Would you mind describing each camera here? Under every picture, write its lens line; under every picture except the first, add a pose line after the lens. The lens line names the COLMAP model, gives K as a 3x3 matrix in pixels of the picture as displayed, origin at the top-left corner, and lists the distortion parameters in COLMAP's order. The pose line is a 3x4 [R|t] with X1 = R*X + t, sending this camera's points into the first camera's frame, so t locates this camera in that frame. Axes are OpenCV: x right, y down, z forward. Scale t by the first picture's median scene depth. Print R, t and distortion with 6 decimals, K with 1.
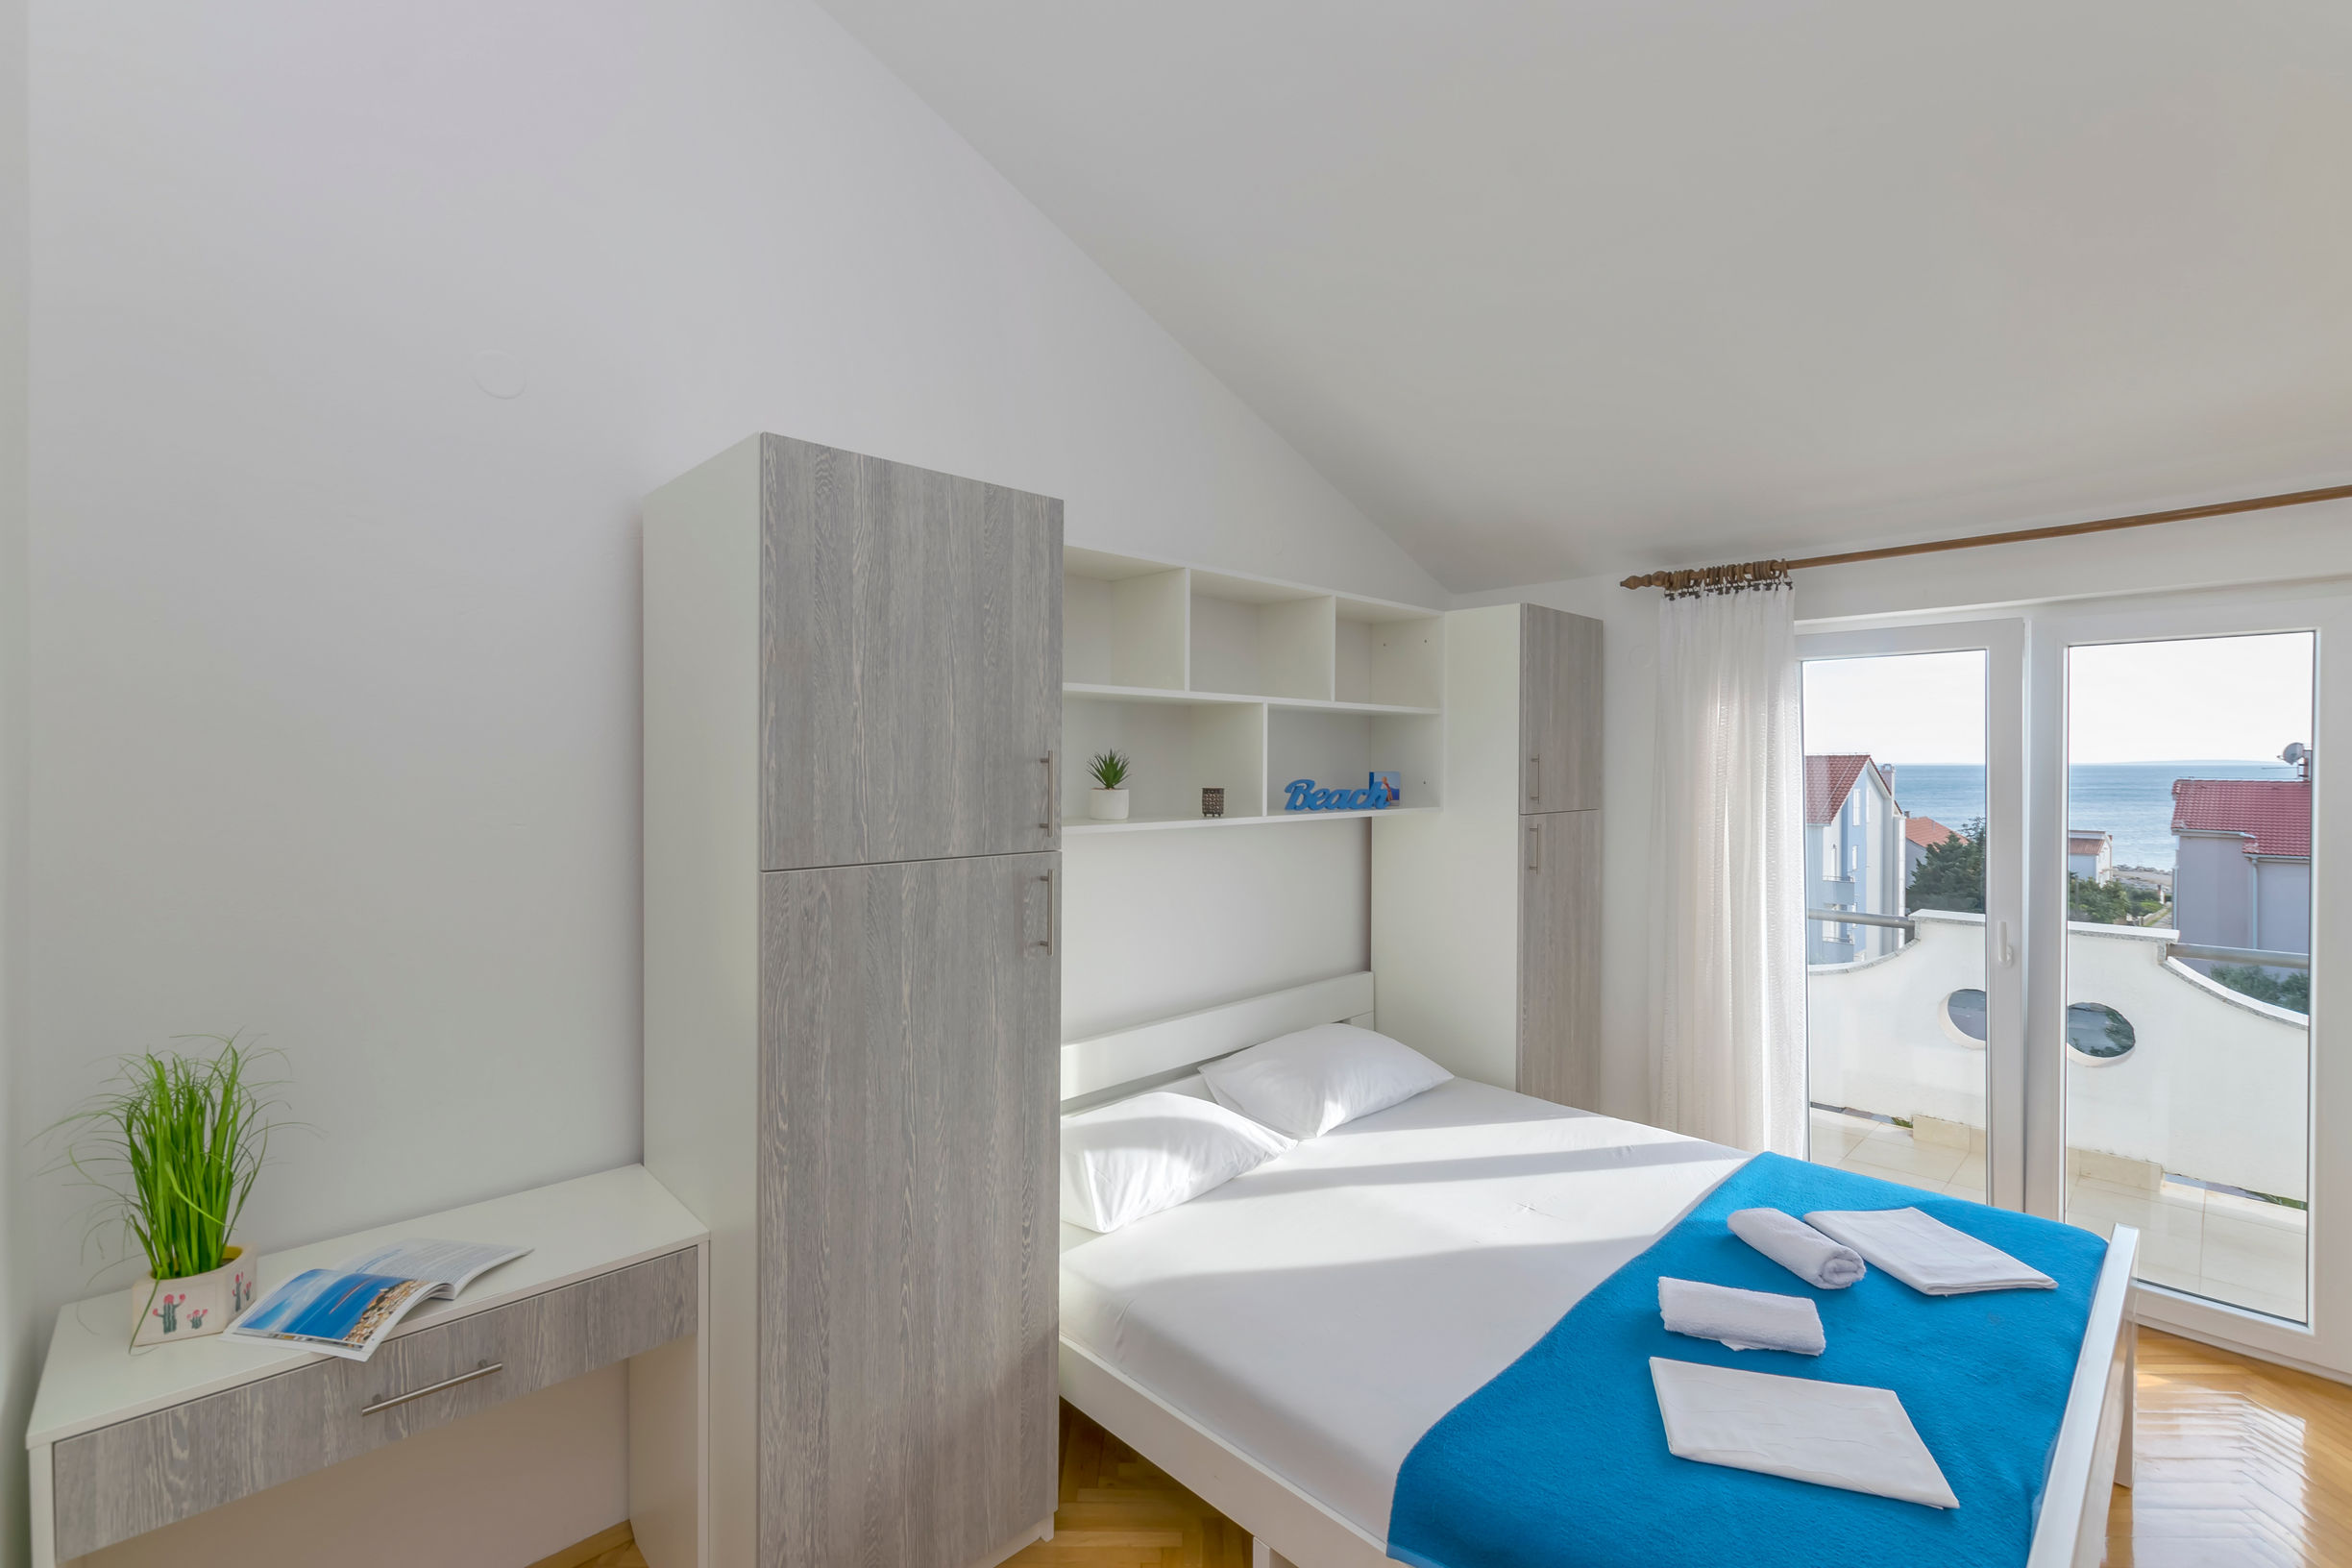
lens RADIAL K [[1019.8, 0, 1177.9], [0, 1019.8, 749.0], [0, 0, 1]] dist [0.001207, -0.000301]
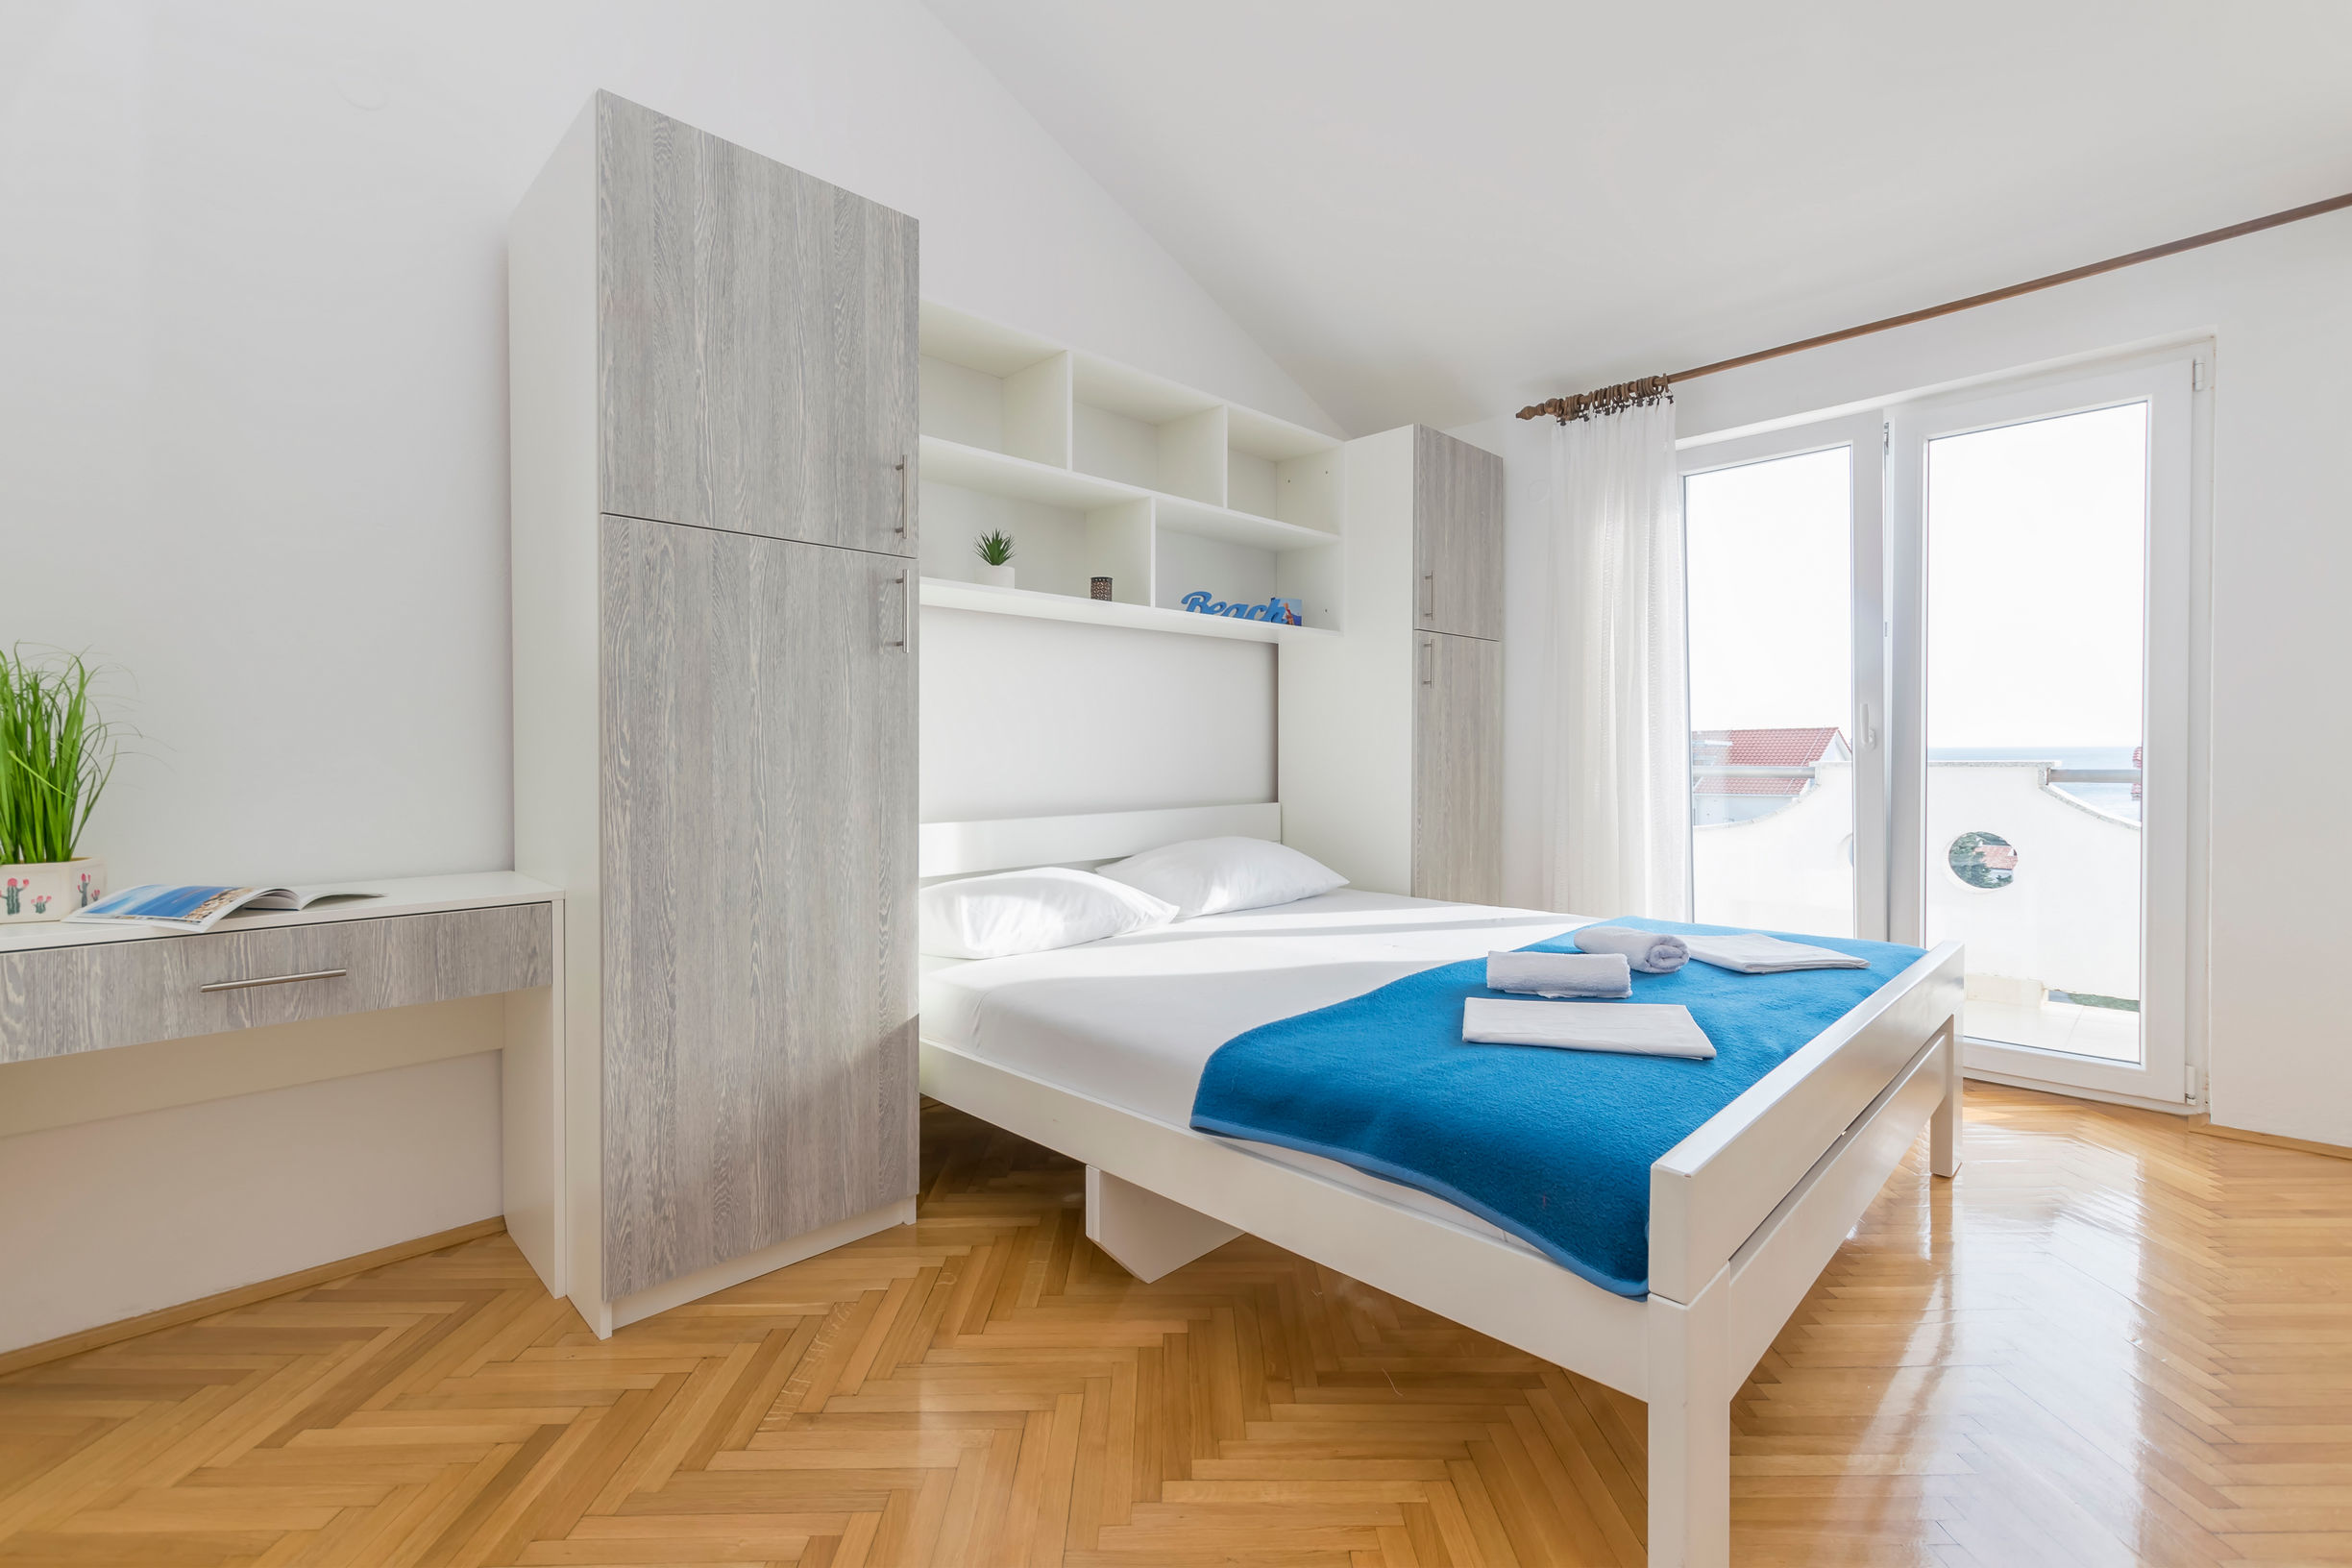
lens RADIAL K [[1022.8, 0, 1170.7], [0, 1022.8, 739.8], [0, 0, 1]] dist [0.002586, -0.000837]
pose [[0.999881, -0.005386, 0.014429, 0.134992], [0.005311, 0.999973, 0.005168, 0.300375], [-0.014457, -0.005091, 0.999883, -0.045828]]
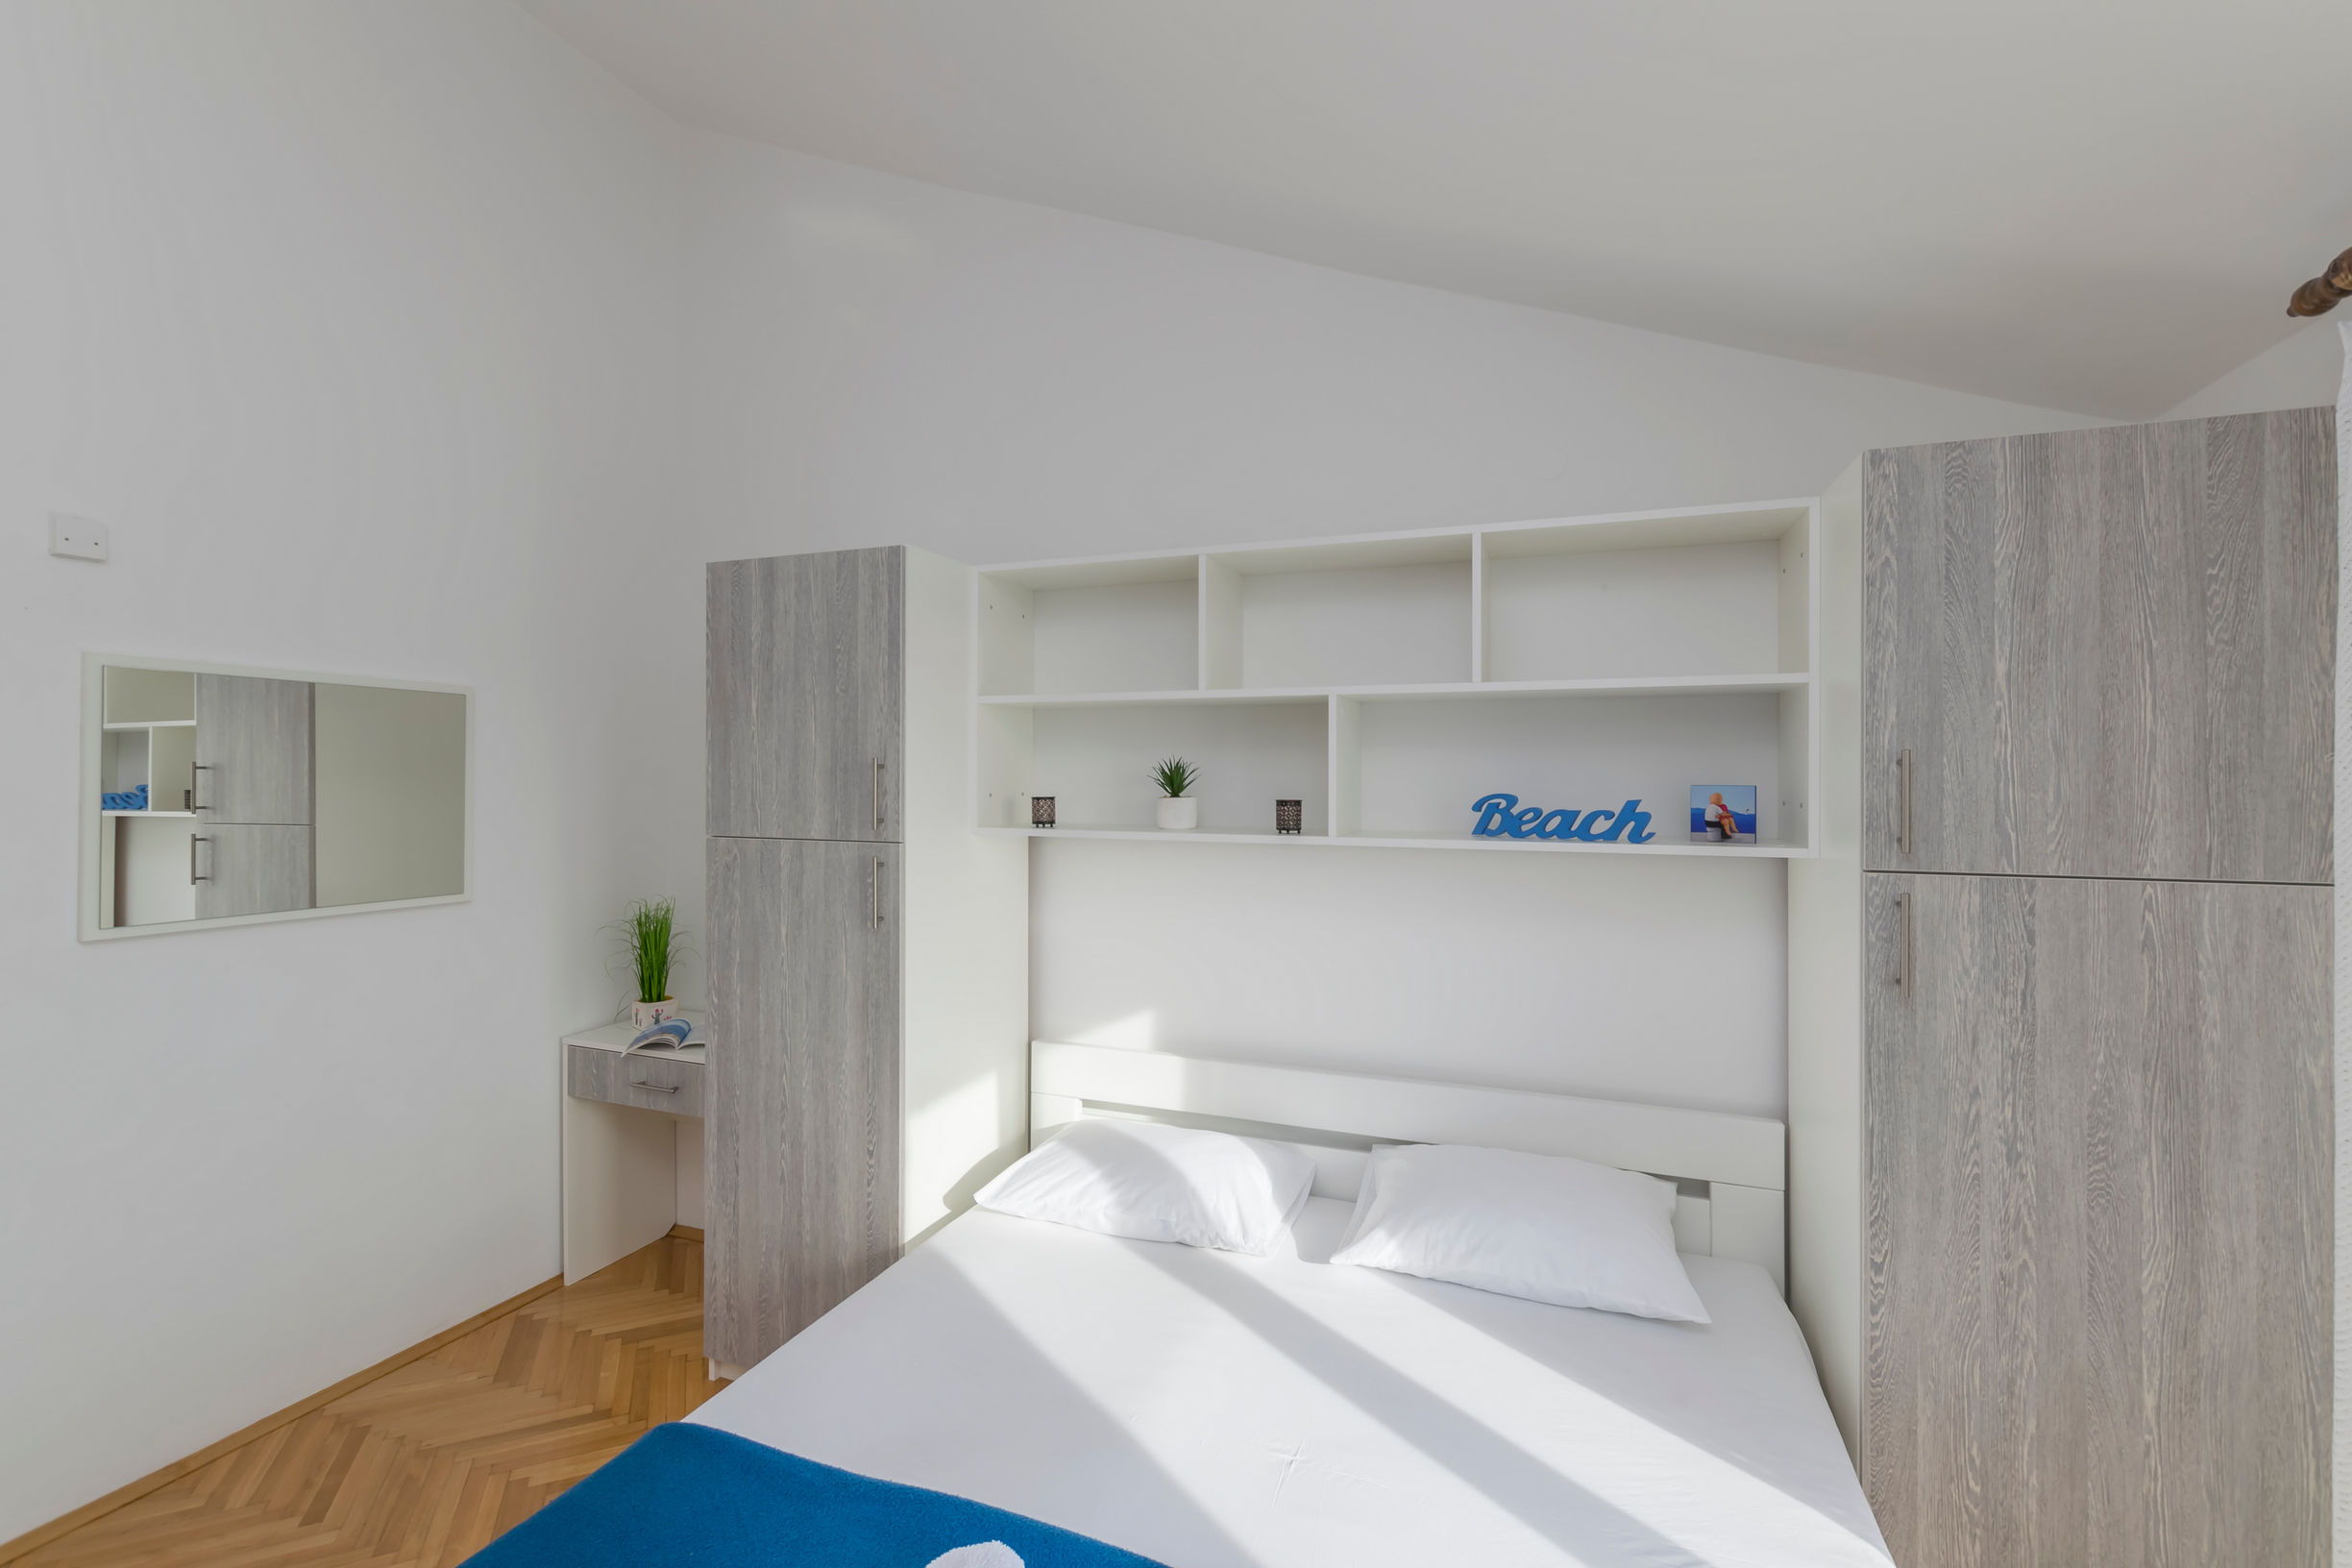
lens RADIAL K [[1019.8, 0, 1177.9], [0, 1019.8, 749.0], [0, 0, 1]] dist [0.001207, -0.000301]
pose [[0.418024, -0.023507, -0.908132, 1.172732], [0.008780, 0.999723, -0.021836, 0.021332], [0.908394, 0.001154, 0.418114, 0.862640]]
